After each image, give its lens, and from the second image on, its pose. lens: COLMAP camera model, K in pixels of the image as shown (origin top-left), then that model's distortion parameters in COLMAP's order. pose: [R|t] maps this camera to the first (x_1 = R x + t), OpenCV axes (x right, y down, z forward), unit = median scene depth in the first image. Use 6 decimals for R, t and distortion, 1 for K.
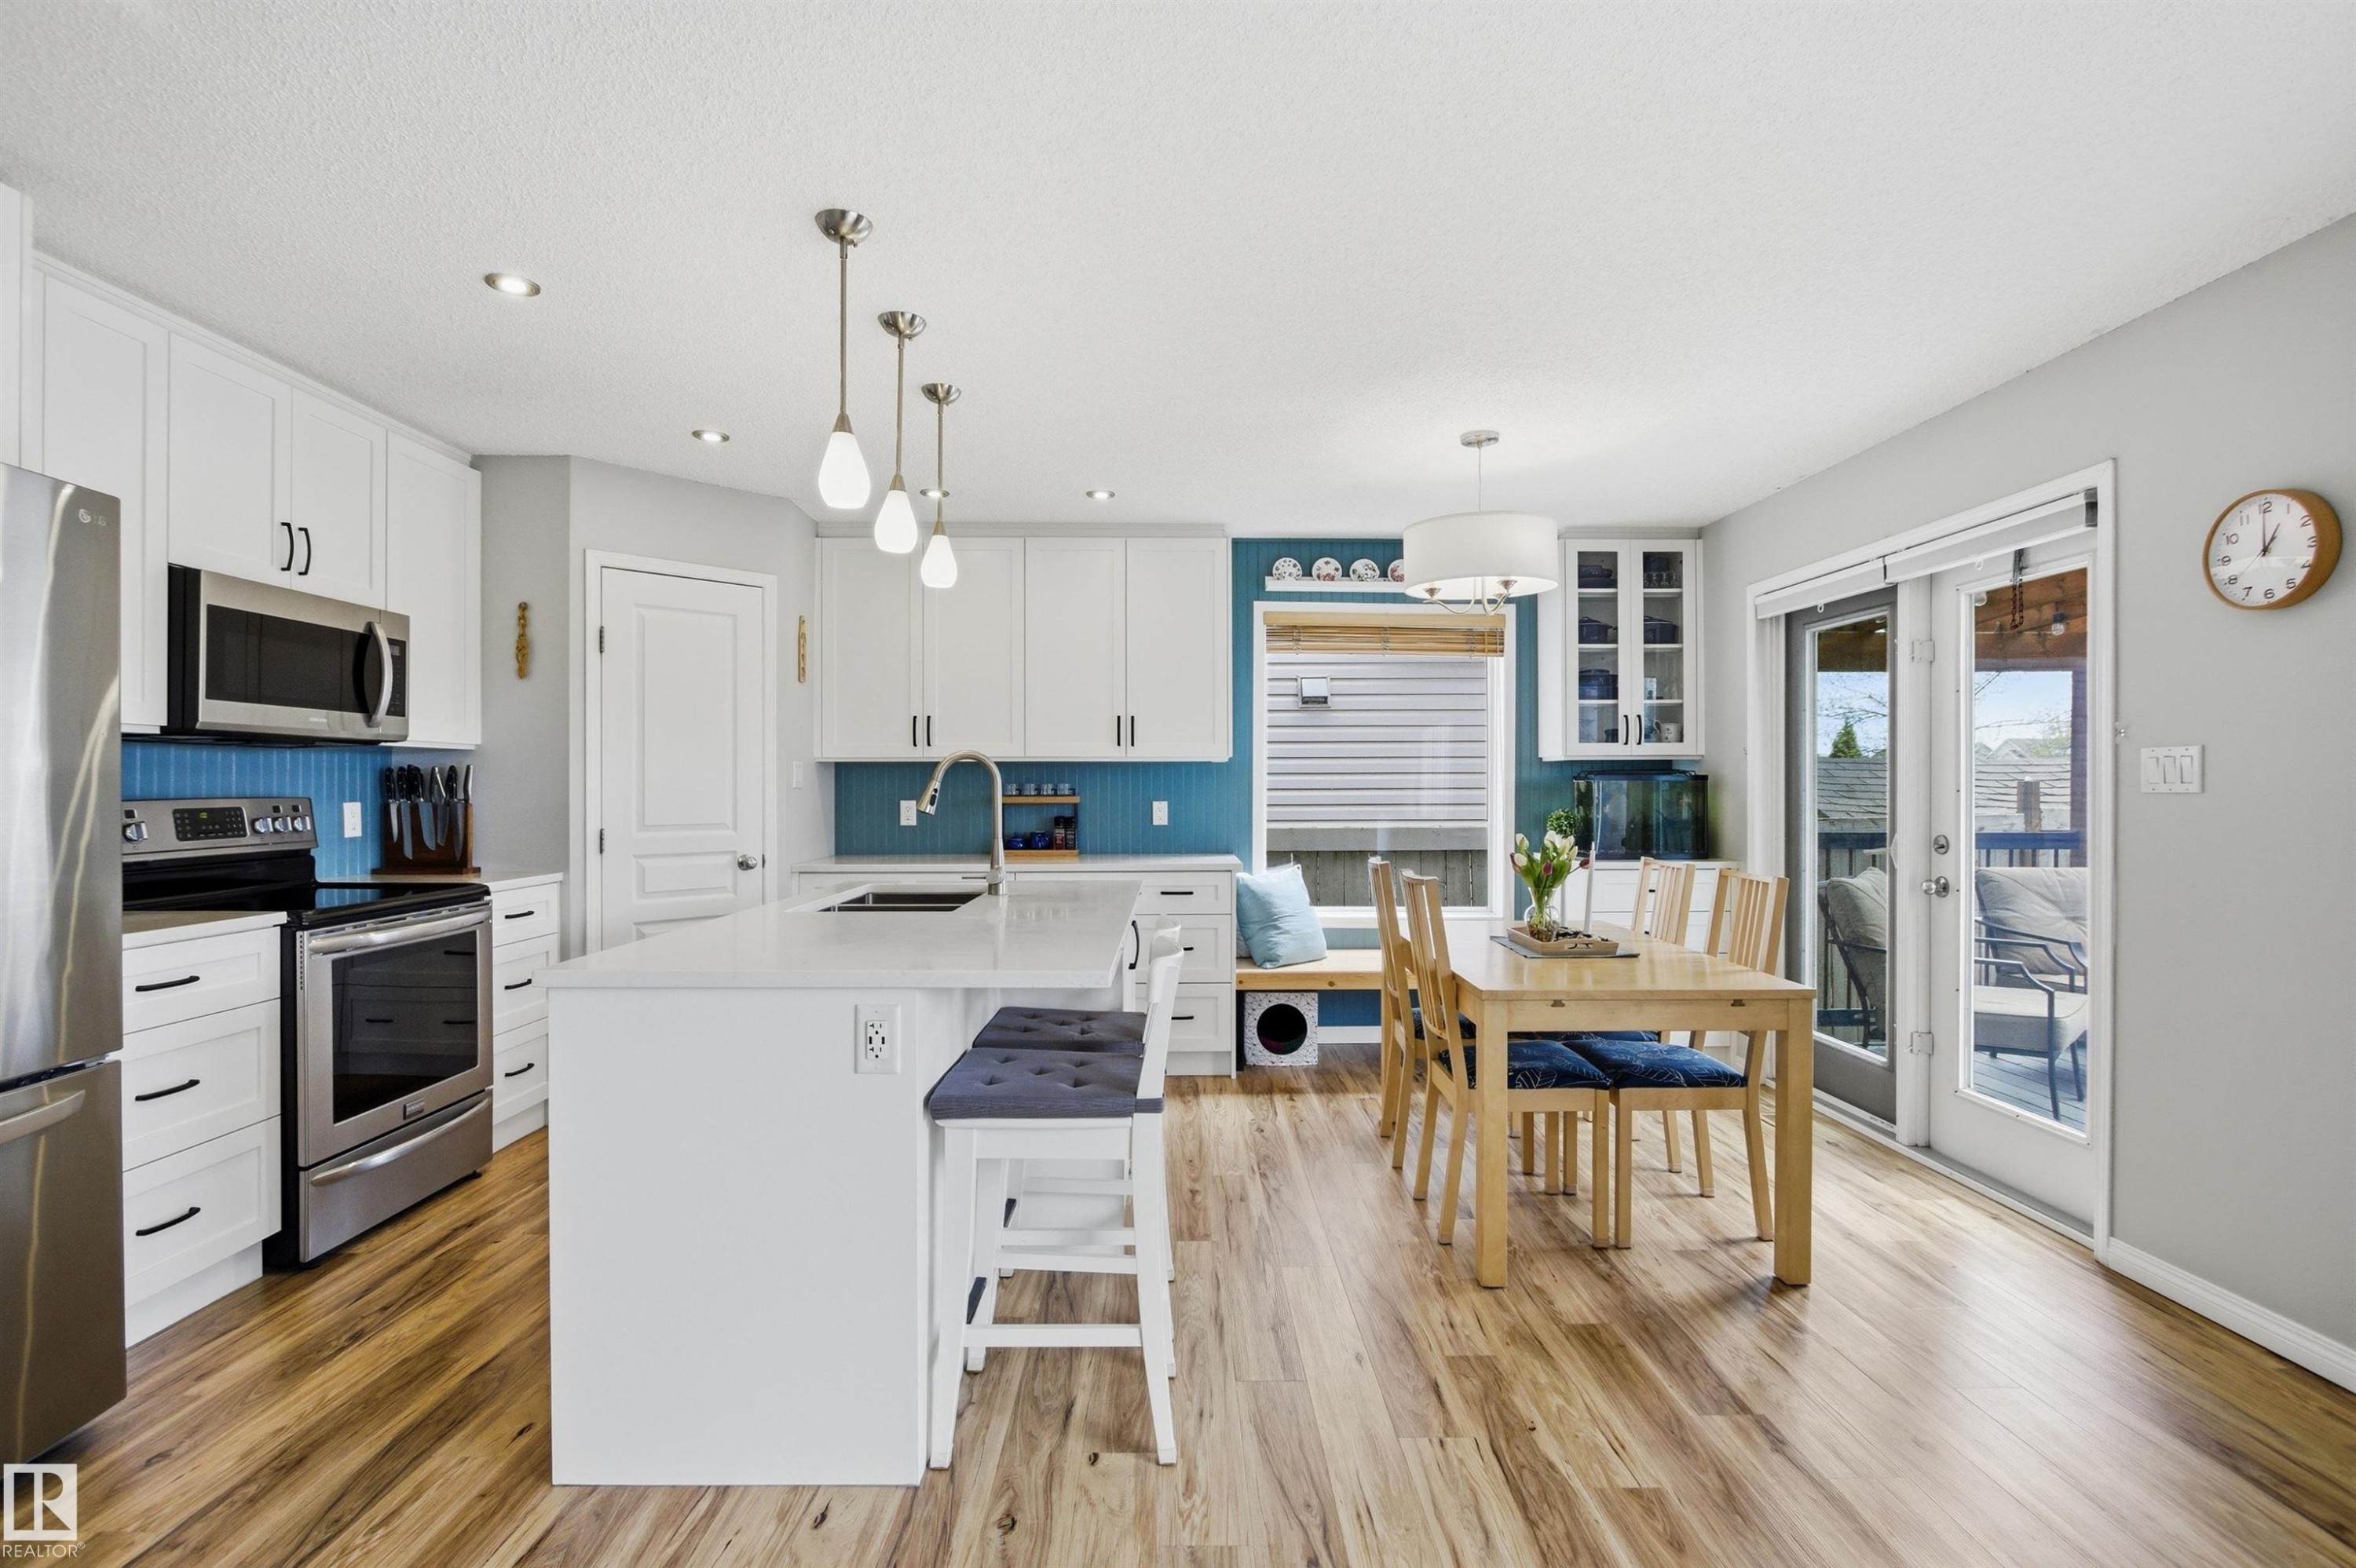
lens RADIAL K [[1110.3, 0, 1178.0], [0, 1110.3, 784.0], [0, 0, 1]] dist [-0.000291, -0.000113]
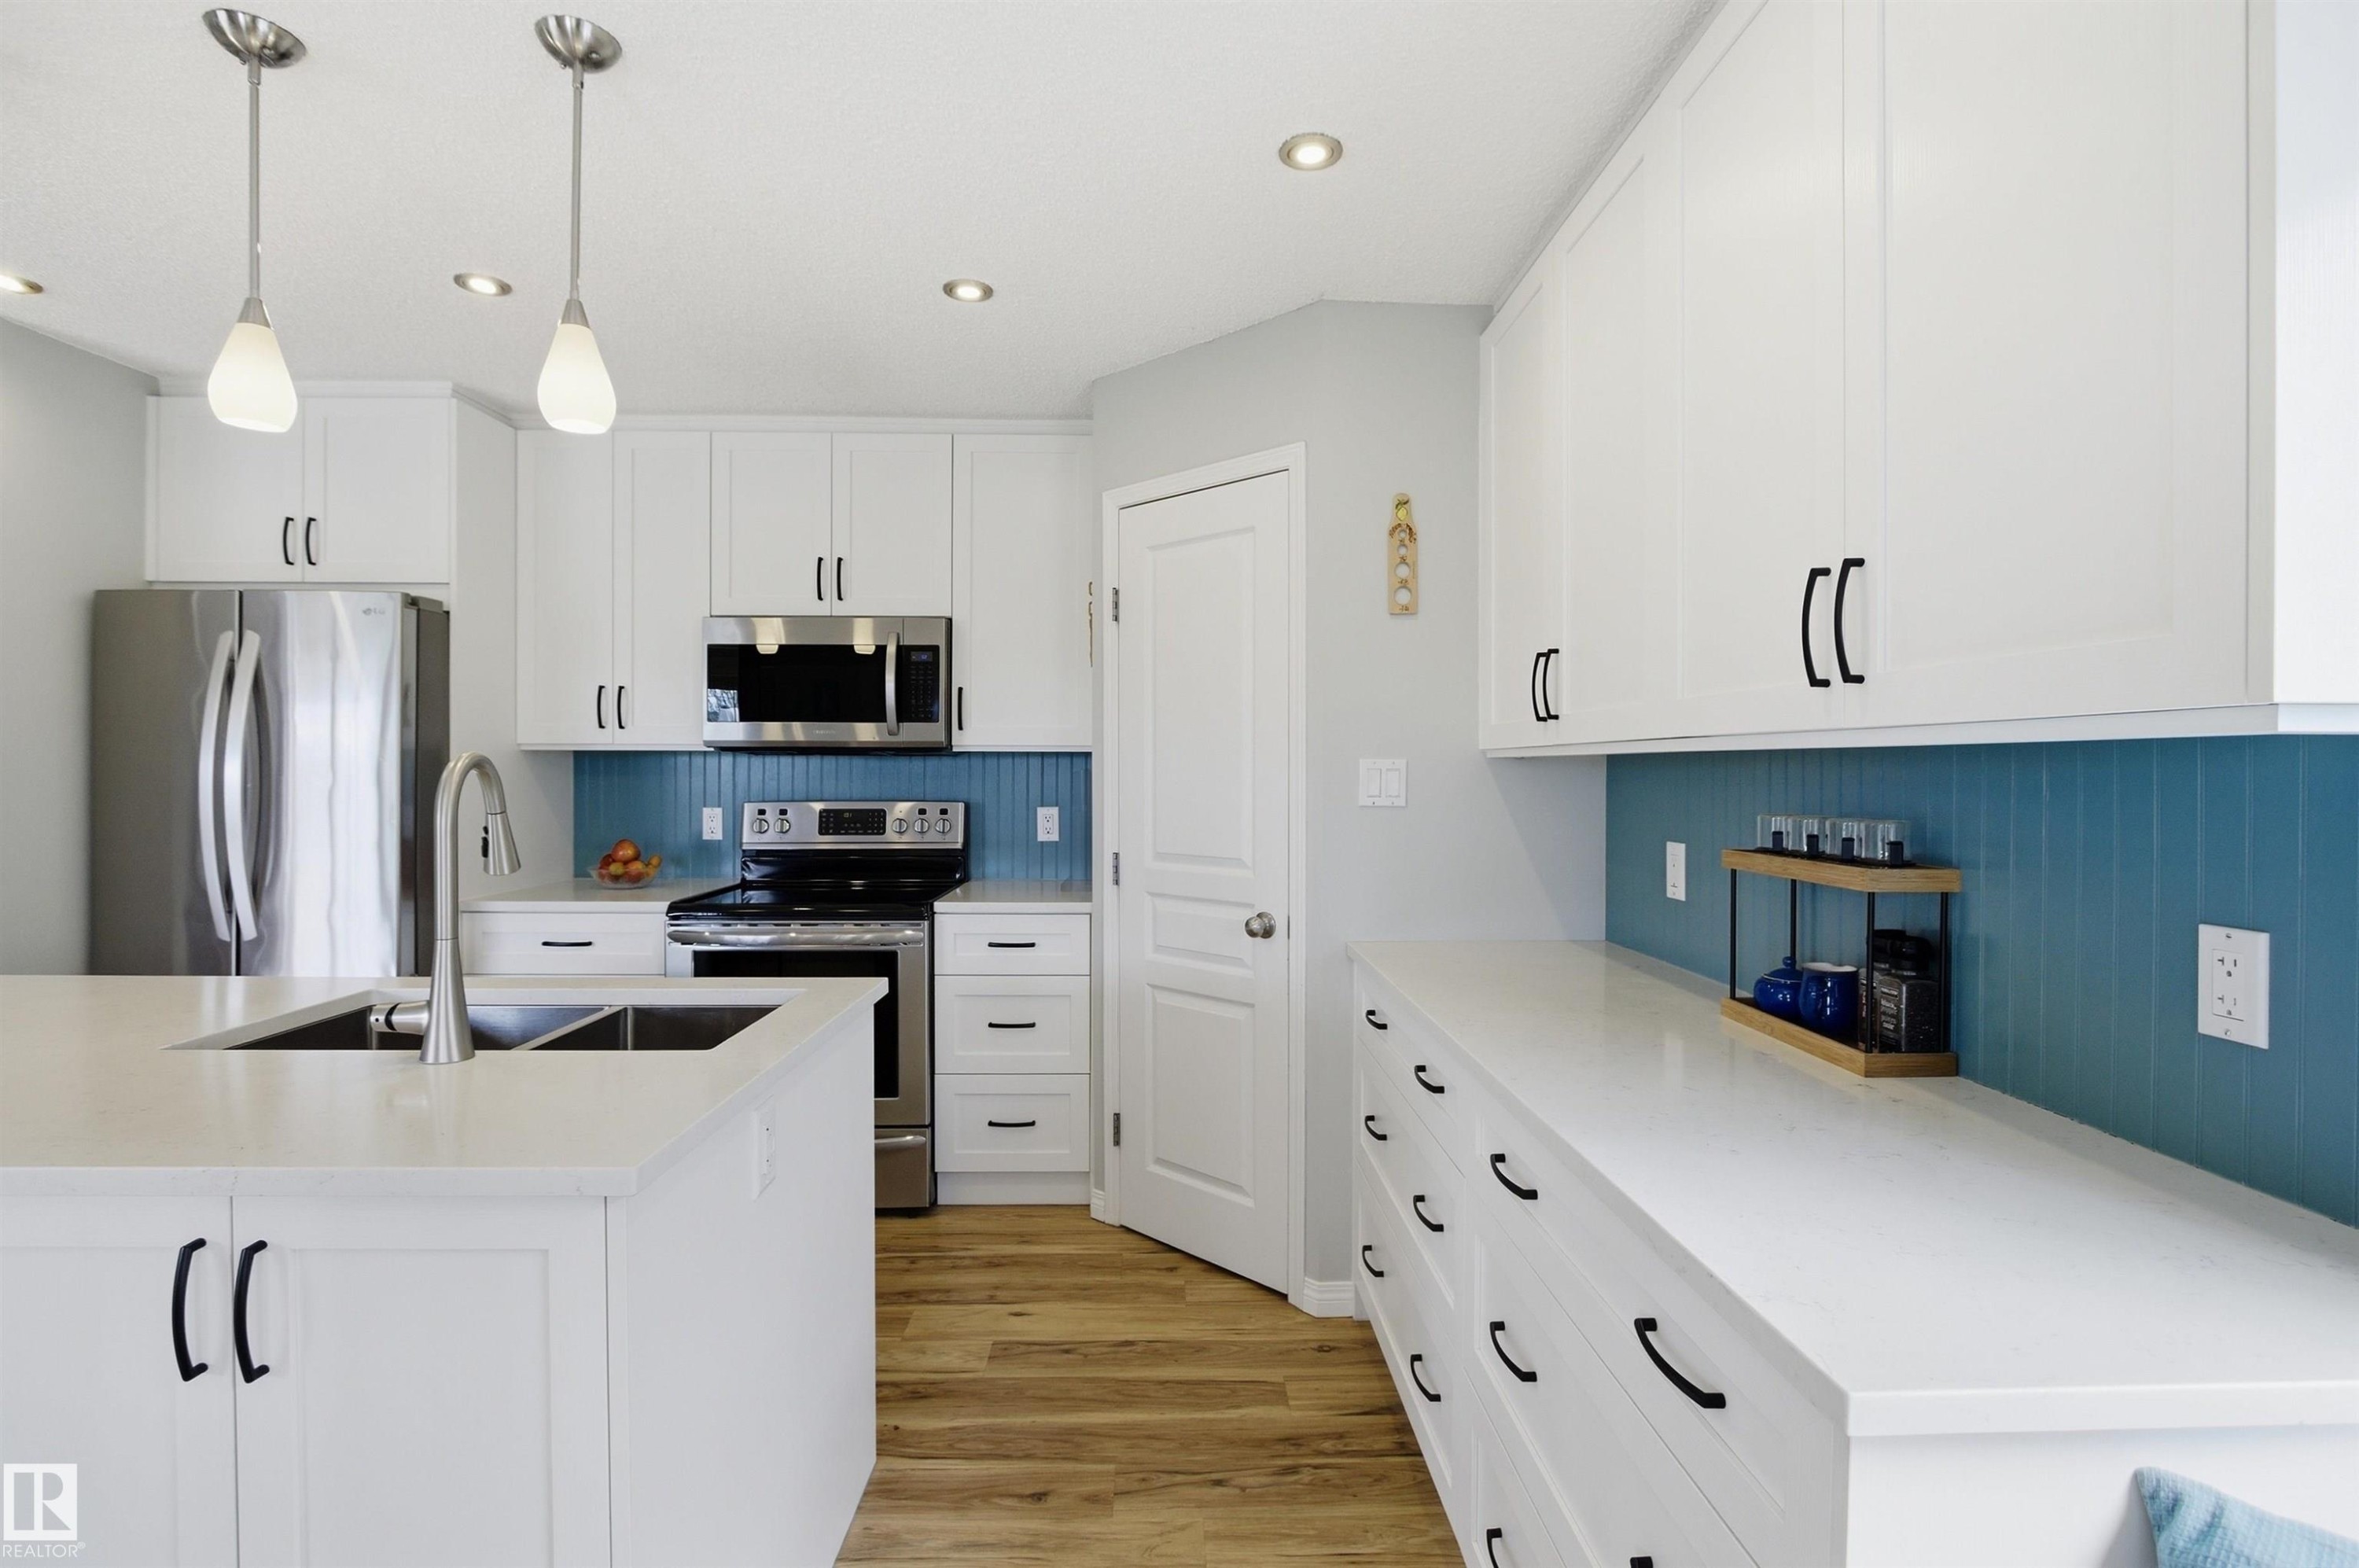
lens RADIAL K [[1111.8, 0, 1179.5], [0, 1111.8, 784.0], [0, 0, 1]] dist [-0.000291, -0.000113]
pose [[0.017537, 0.014418, -0.999742, 0.247838], [-0.005207, 0.999884, 0.014328, -0.018684], [0.999833, 0.004955, 0.017610, 1.042380]]
